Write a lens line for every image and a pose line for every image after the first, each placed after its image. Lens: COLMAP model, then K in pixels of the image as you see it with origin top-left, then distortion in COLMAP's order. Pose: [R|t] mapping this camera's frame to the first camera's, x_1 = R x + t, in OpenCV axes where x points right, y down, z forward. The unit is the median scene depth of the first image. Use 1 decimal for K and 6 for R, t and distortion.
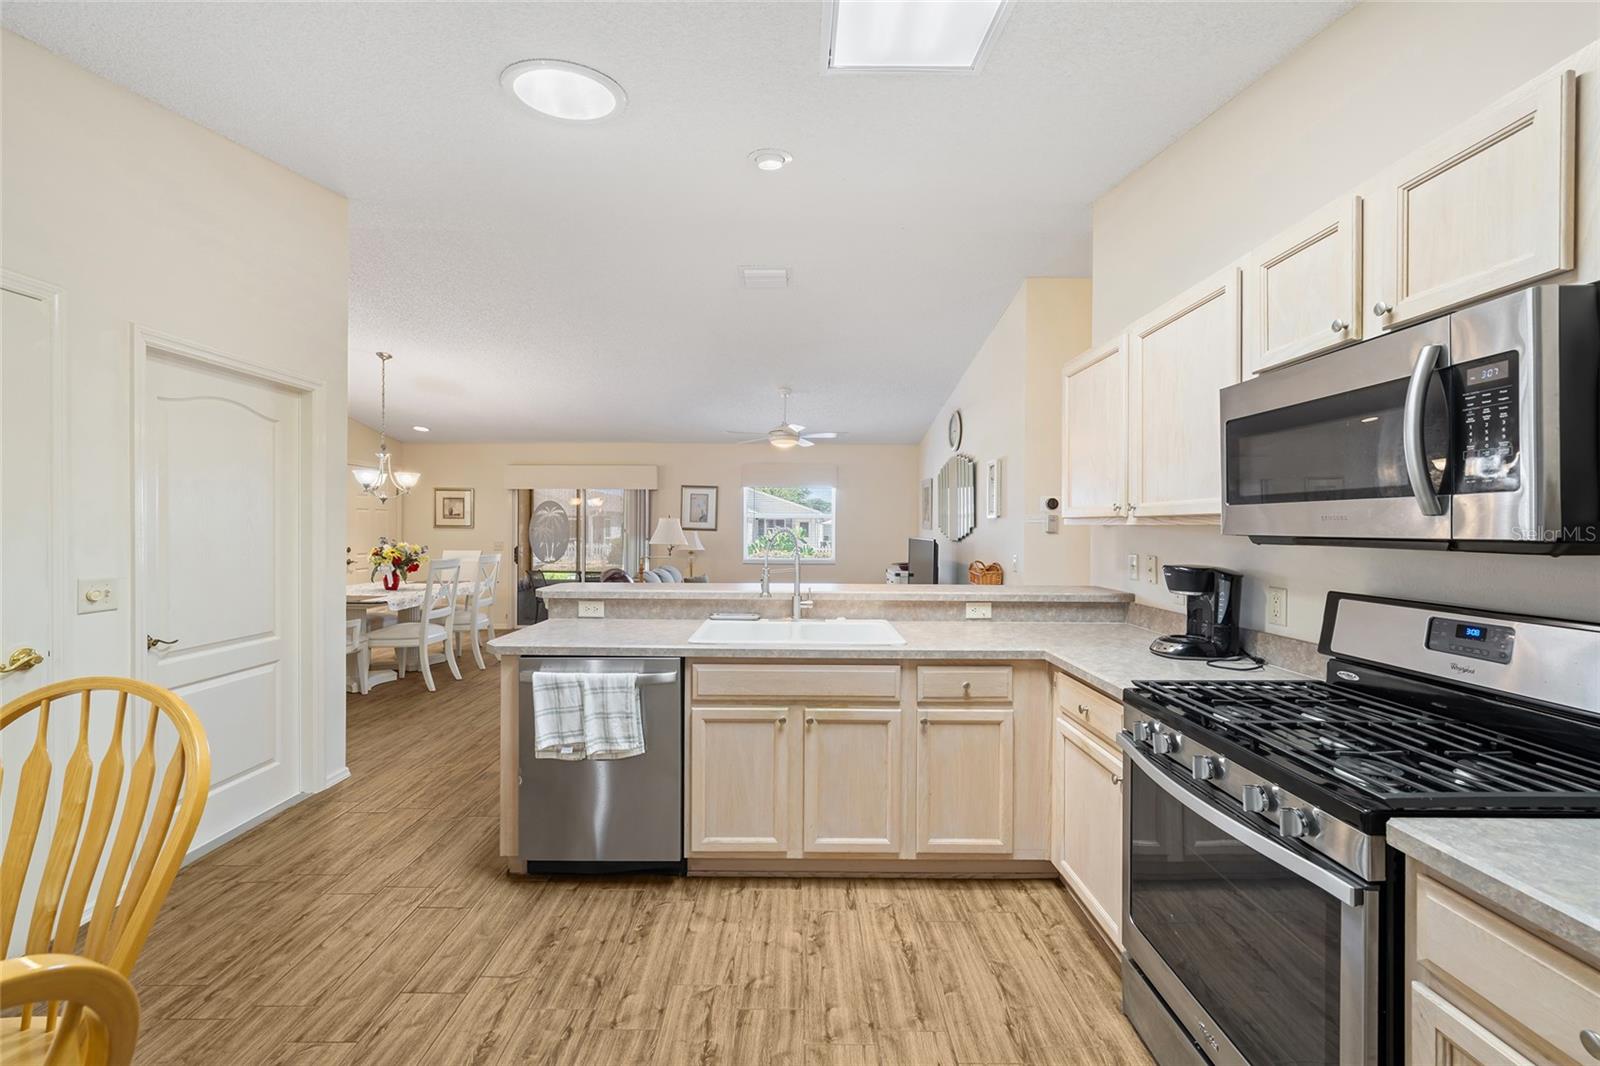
lens RADIAL K [[621.4, 0, 805.3], [0, 621.4, 532.9], [0, 0, 1]] dist [-0.001861, 0.000600]
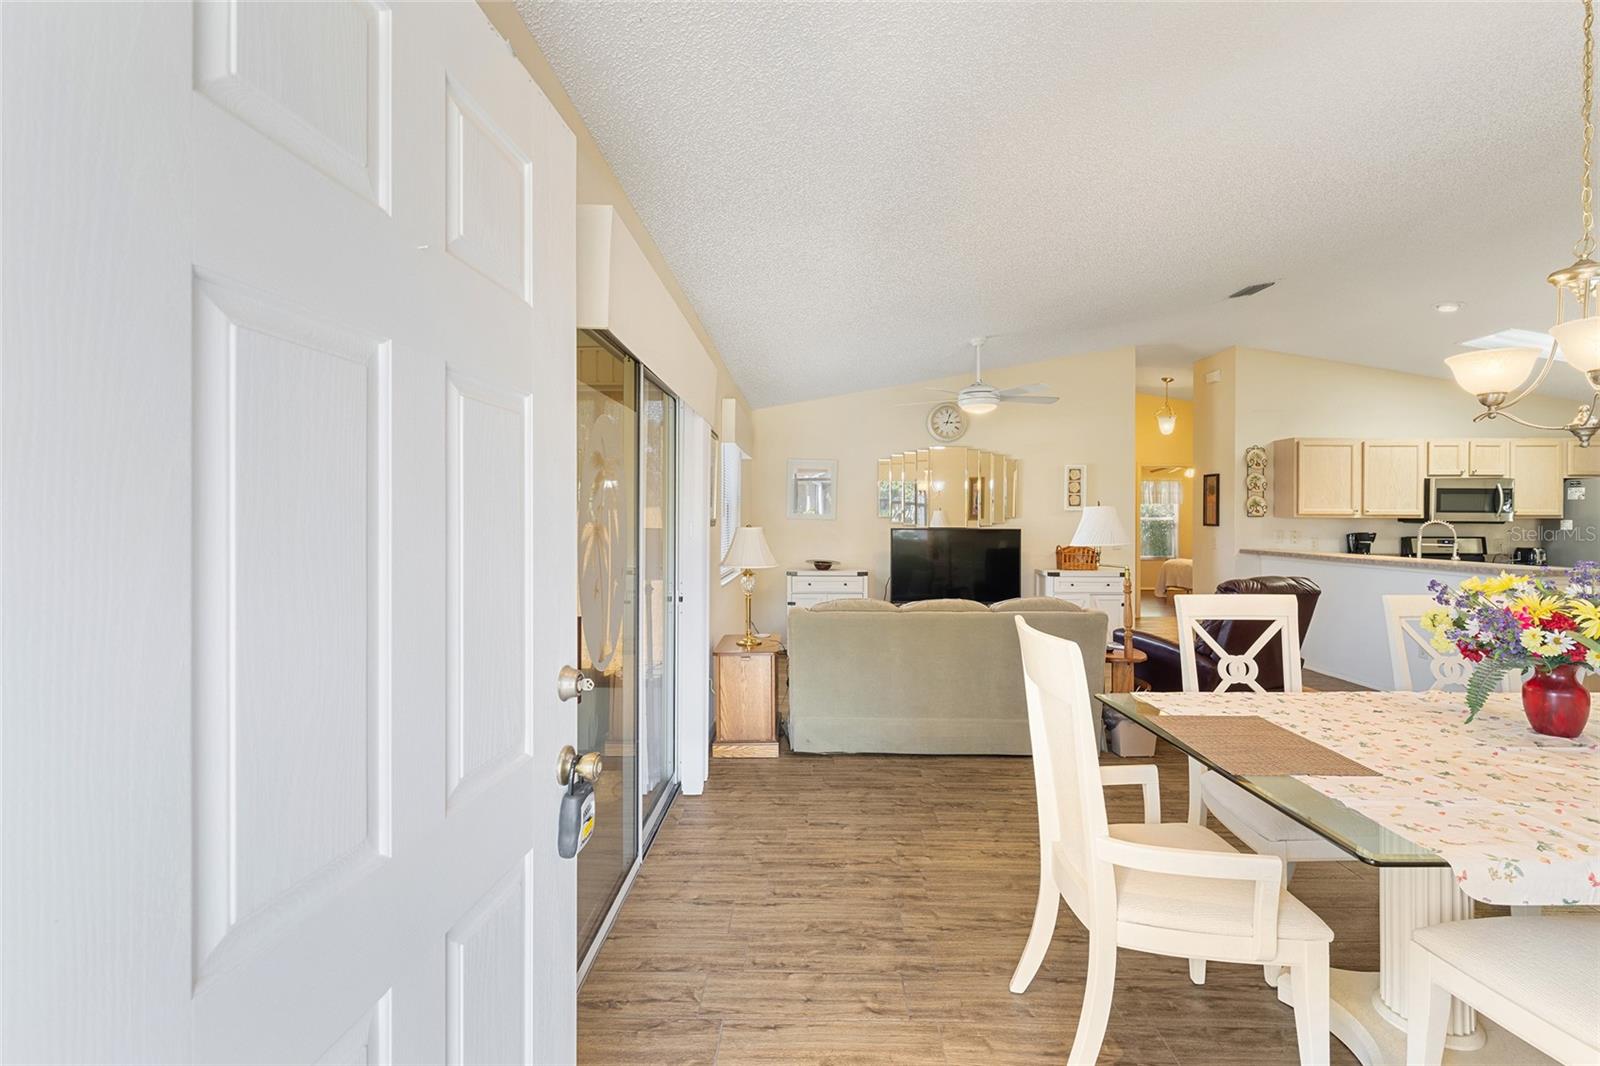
lens RADIAL K [[675.6, 0, 803.2], [0, 675.6, 514.1], [0, 0, 1]] dist [-0.000593, -0.000253]
pose [[0.030625, -0.000244, 0.999531, -2.559862], [0.006533, 0.999979, 0.000044, -0.047530], [-0.999510, 0.006529, 0.030626, 3.551861]]
